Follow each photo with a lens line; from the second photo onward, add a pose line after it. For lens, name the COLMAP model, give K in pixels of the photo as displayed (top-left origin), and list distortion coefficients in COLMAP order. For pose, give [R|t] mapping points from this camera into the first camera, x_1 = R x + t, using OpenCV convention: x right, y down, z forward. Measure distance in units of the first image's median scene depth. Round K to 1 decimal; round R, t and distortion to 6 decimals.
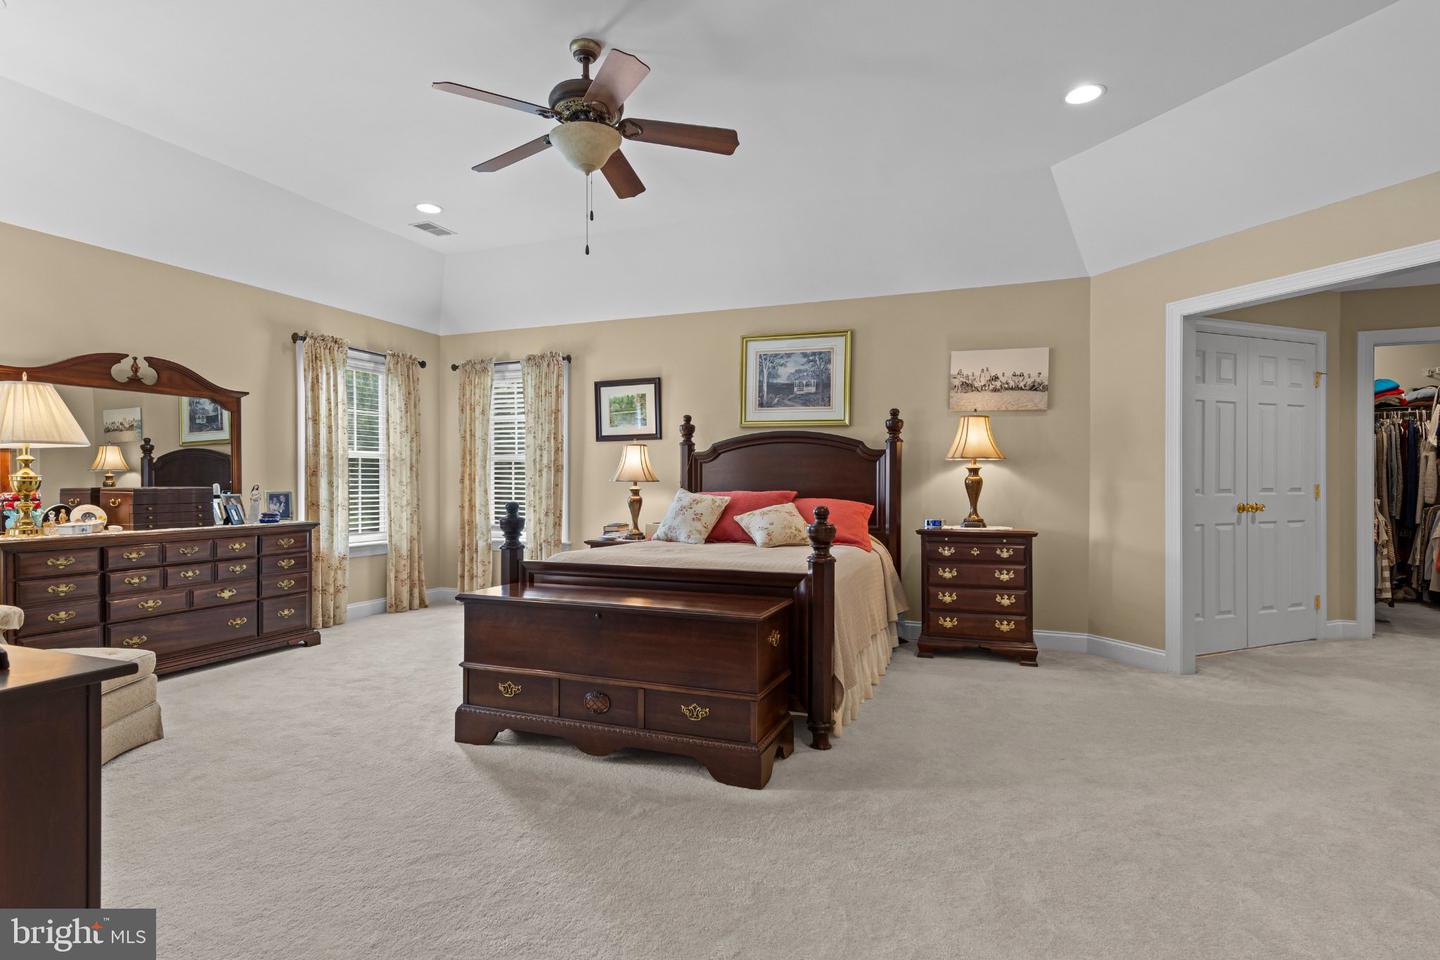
lens RADIAL K [[739.9, 0, 725.0], [0, 739.9, 484.0], [0, 0, 1]] dist [0.007612, -0.000911]
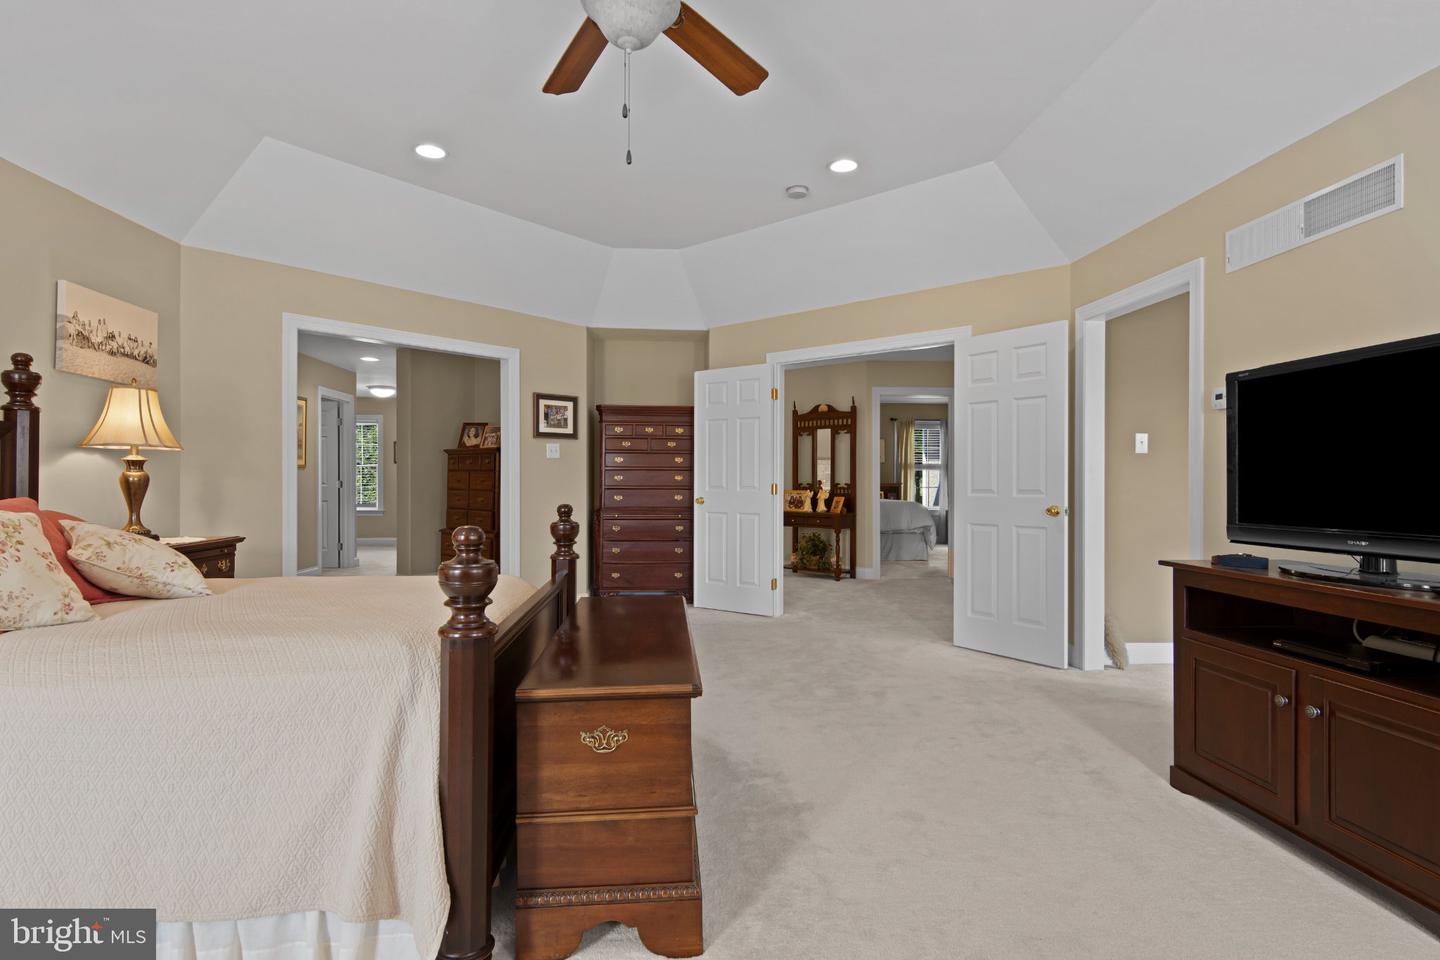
lens RADIAL K [[739.9, 0, 725.0], [0, 739.9, 484.0], [0, 0, 1]] dist [0.007612, -0.000911]
pose [[-0.434201, -0.003361, 0.900810, -0.571894], [0.004648, 0.999971, 0.005971, 0.000445], [-0.900804, 0.006780, -0.434173, 0.798568]]
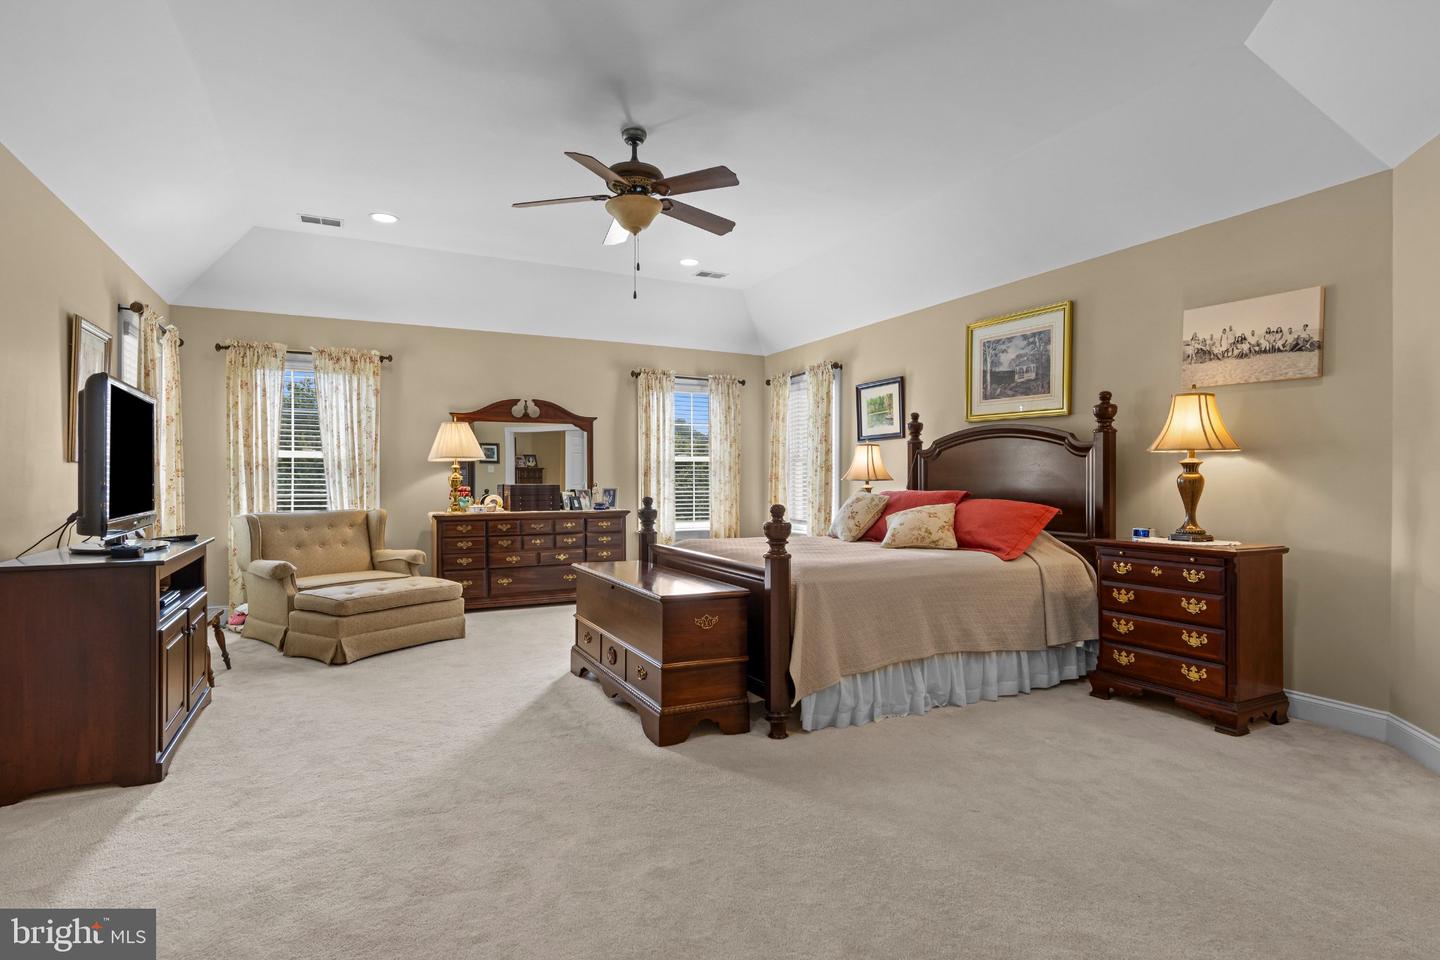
lens RADIAL K [[744.6, 0, 720.0], [0, 744.6, 480.0], [0, 0, 1]] dist [0.004107, 0.000397]
pose [[0.738128, -0.000193, -0.674661, 0.496319], [-0.001910, 0.999995, -0.002377, -0.001184], [0.674659, 0.003043, 0.738124, 0.110755]]
